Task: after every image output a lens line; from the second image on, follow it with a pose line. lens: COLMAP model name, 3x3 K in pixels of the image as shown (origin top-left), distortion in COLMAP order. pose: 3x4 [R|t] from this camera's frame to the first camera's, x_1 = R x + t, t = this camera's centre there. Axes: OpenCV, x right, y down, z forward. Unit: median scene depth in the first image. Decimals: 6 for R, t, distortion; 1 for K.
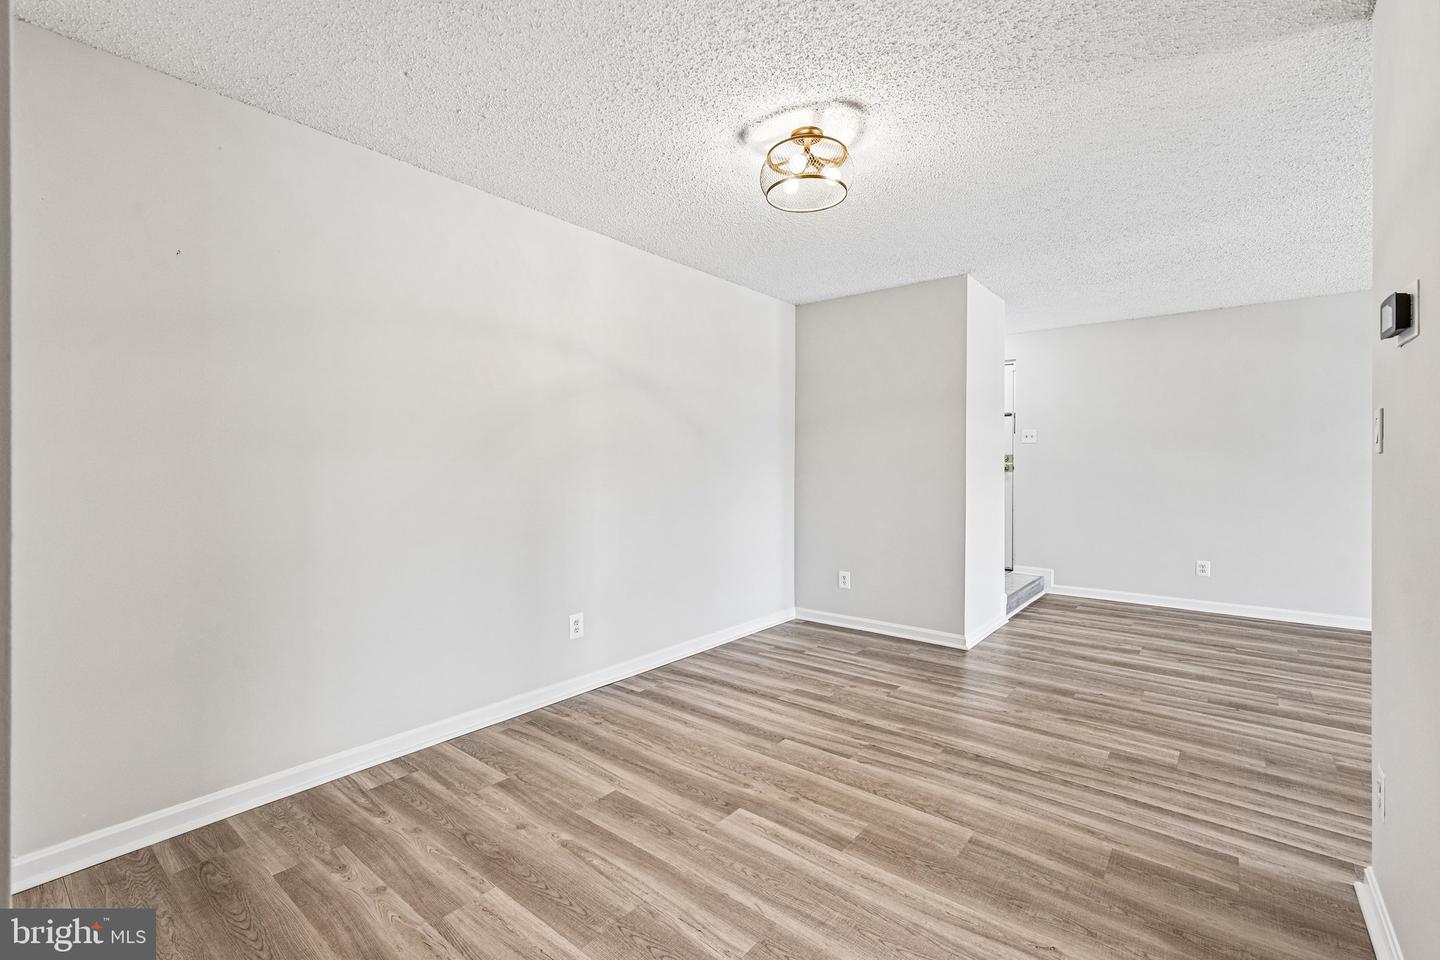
lens RADIAL K [[624.8, 0, 723.6], [0, 624.8, 474.9], [0, 0, 1]] dist [0.011314, -0.000692]
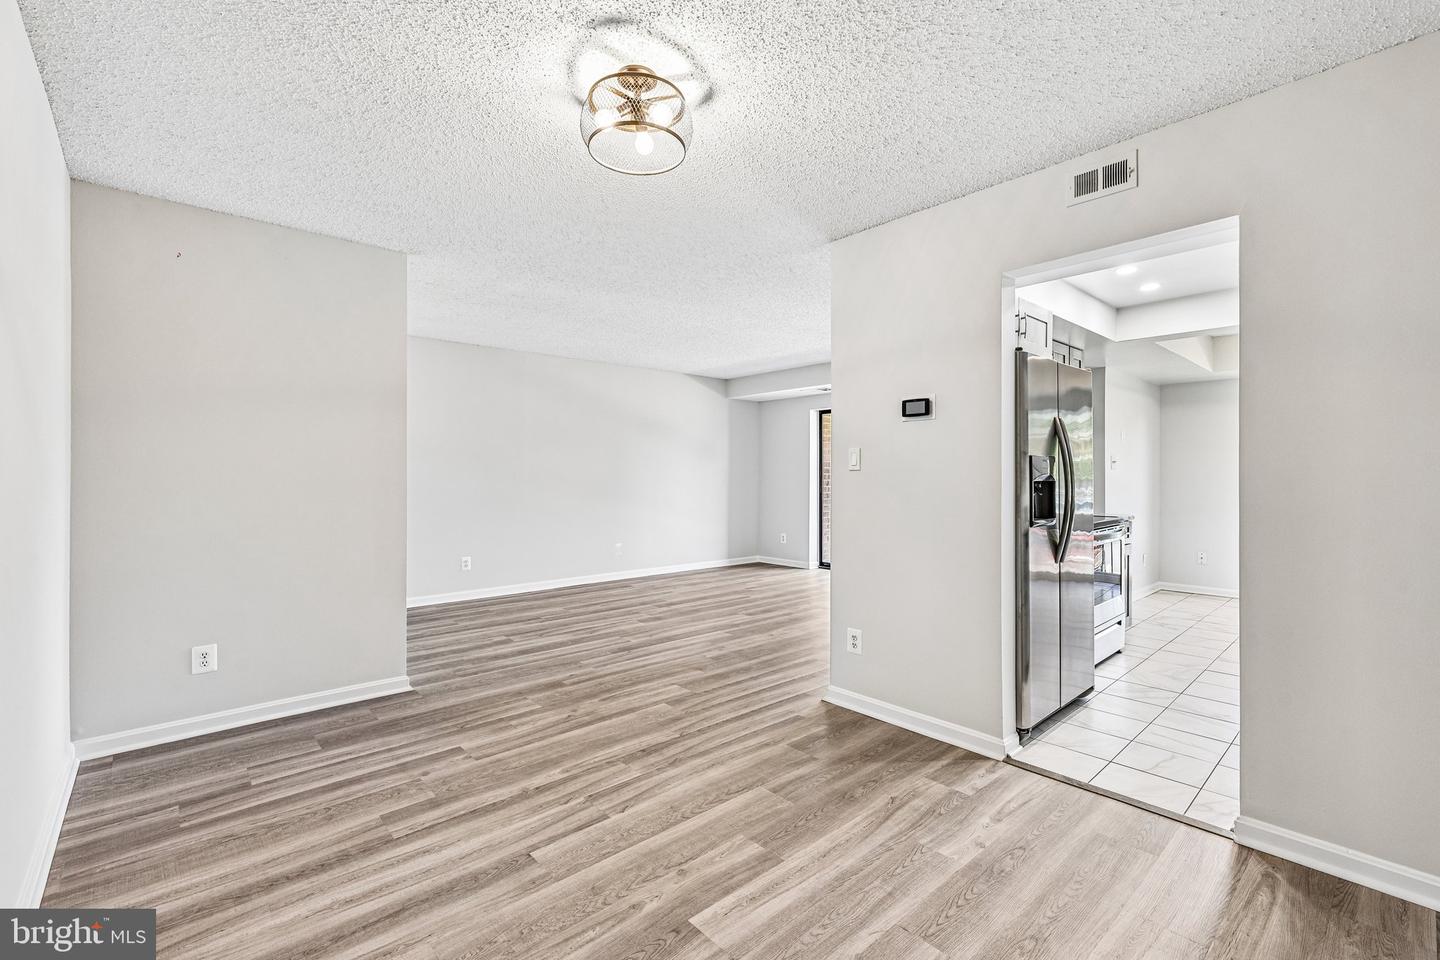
lens RADIAL K [[621.4, 0, 709.4], [0, 621.4, 468.2], [0, 0, 1]] dist [0.001469, 0.000054]
pose [[0.174089, 0.009036, 0.984688, -0.596051], [0.017775, 0.999766, -0.012317, -0.013674], [-0.984569, 0.019647, 0.173888, 0.677190]]
